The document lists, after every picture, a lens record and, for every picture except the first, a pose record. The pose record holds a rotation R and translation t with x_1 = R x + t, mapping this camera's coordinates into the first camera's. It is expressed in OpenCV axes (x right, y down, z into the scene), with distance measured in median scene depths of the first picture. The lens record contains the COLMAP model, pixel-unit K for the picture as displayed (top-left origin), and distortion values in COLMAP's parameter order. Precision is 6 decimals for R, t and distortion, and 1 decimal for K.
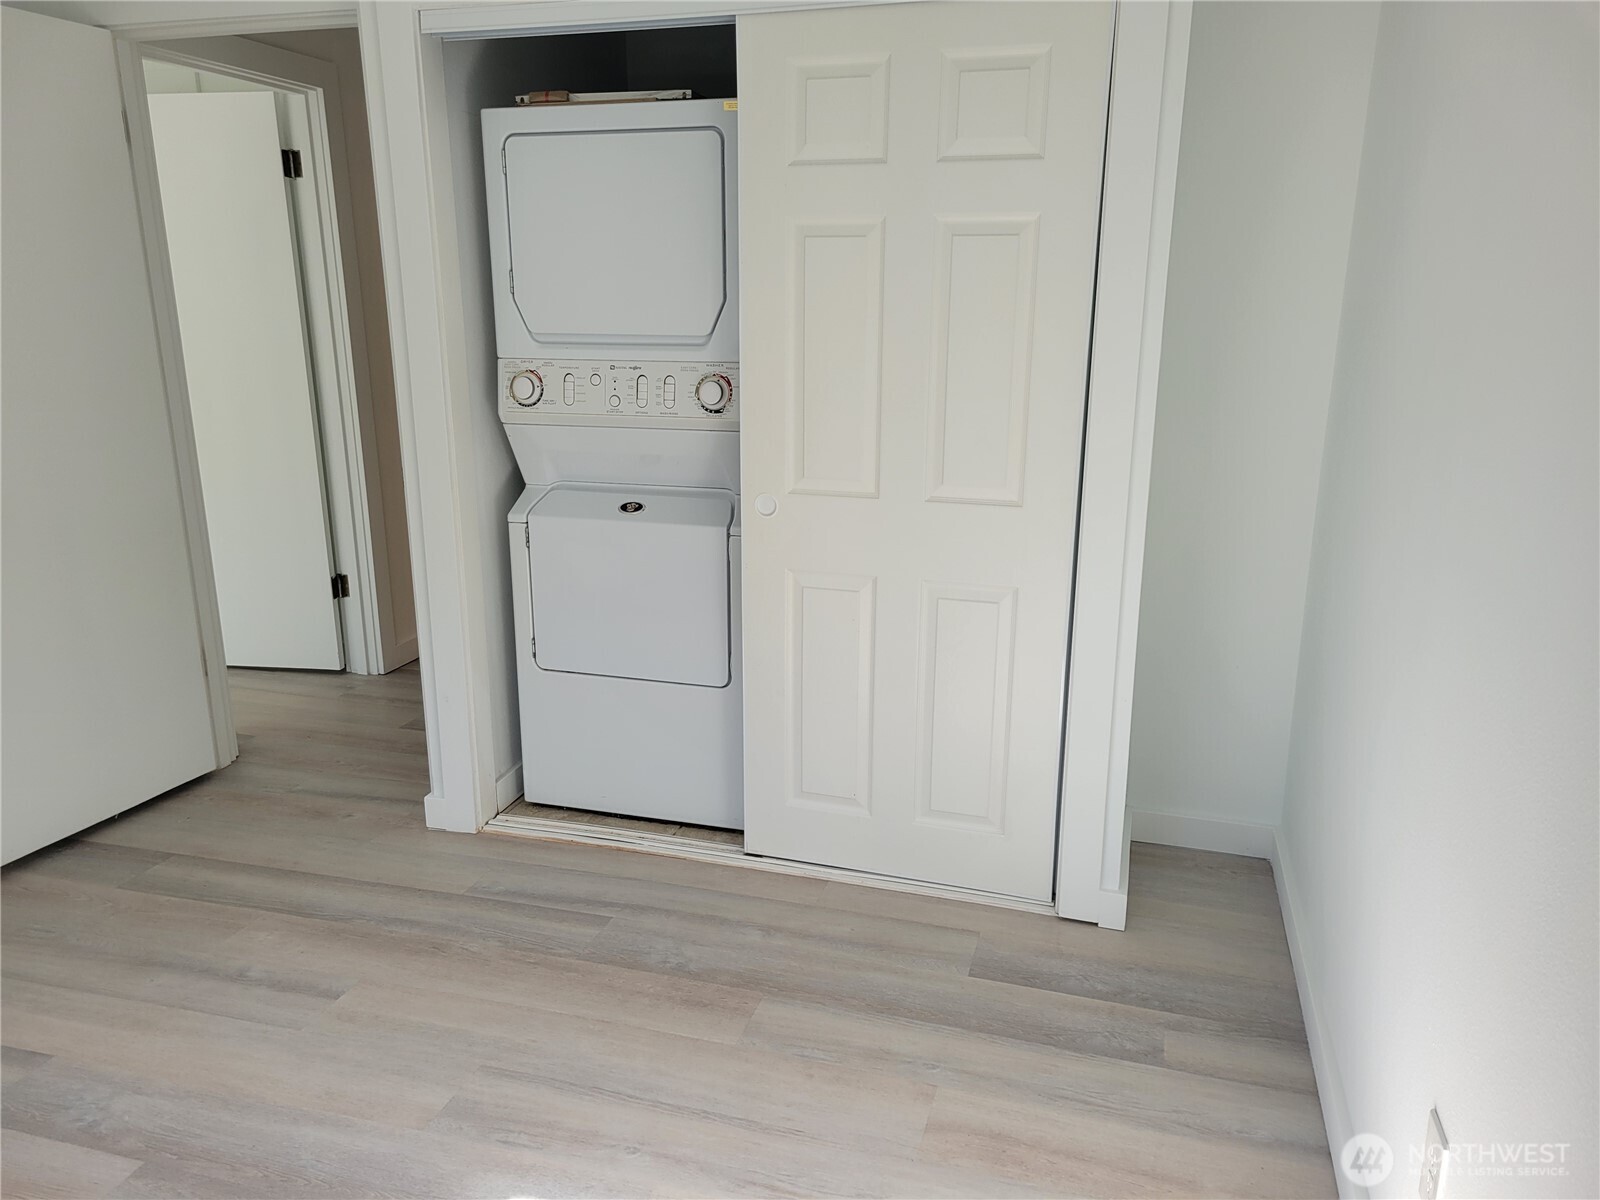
lens RADIAL K [[1186.4, 0, 801.6], [0, 1186.4, 598.9], [0, 0, 1]] dist [0.063687, -0.043369]
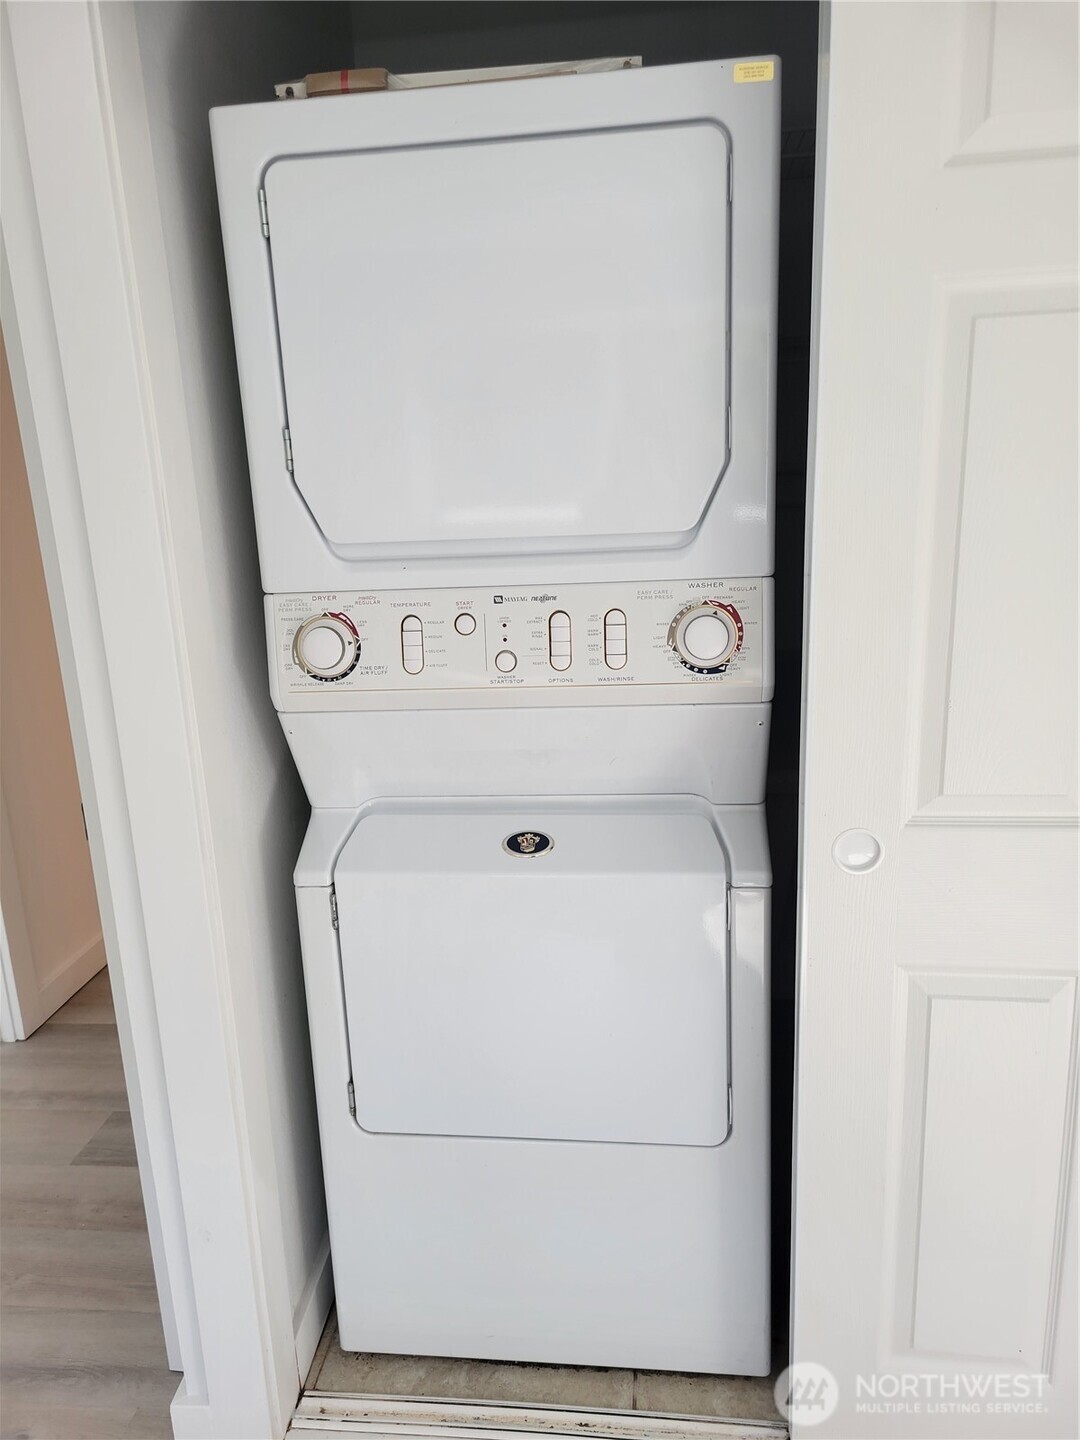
lens RADIAL K [[1067.8, 0, 538.4], [0, 1067.8, 725.8], [0, 0, 1]] dist [0.063687, -0.043369]
pose [[0.983775, -0.086021, 0.157438, -0.218249], [0.087847, 0.996123, -0.004662, -0.132435], [-0.156427, 0.018417, 0.987518, 0.518388]]
